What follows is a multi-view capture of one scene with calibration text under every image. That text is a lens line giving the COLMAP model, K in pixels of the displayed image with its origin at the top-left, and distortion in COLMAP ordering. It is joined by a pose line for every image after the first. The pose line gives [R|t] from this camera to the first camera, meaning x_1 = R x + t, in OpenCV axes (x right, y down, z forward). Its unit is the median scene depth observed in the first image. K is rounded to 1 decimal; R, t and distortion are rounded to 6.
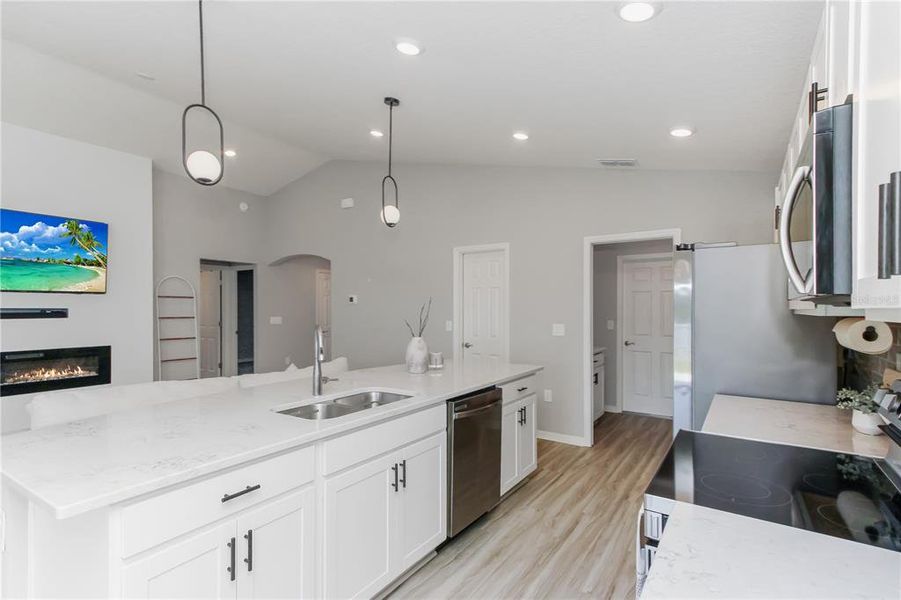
lens RADIAL K [[442.5, 0, 441.1], [0, 442.5, 313.0], [0, 0, 1]] dist [0.003997, 0.000461]
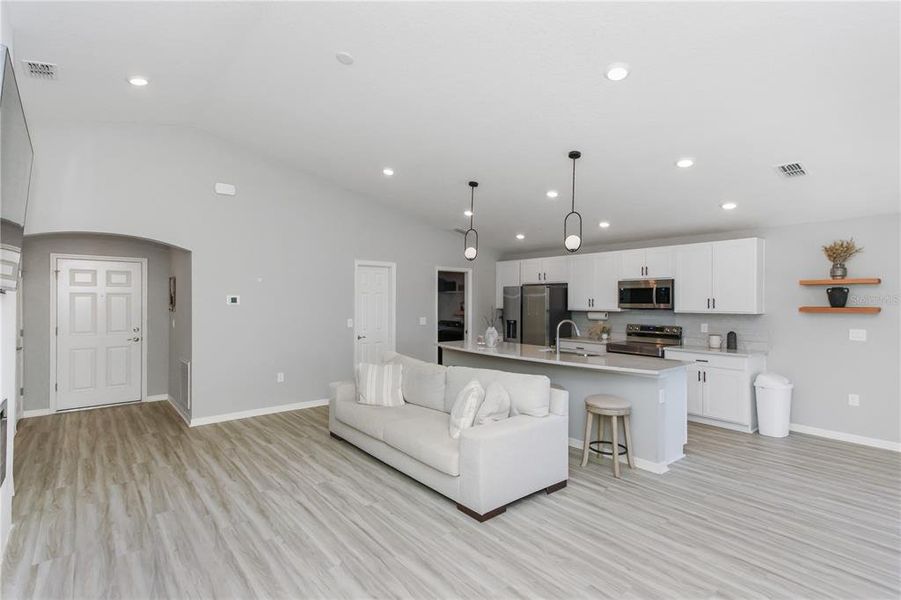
lens RADIAL K [[433.4, 0, 427.4], [0, 433.4, 302.5], [0, 0, 1]] dist [-0.005516, -0.000743]
pose [[0.293113, -0.006339, 0.956057, -1.701948], [0.006385, 0.999969, 0.004673, -0.050587], [-0.956057, 0.004735, 0.293144, 0.697962]]
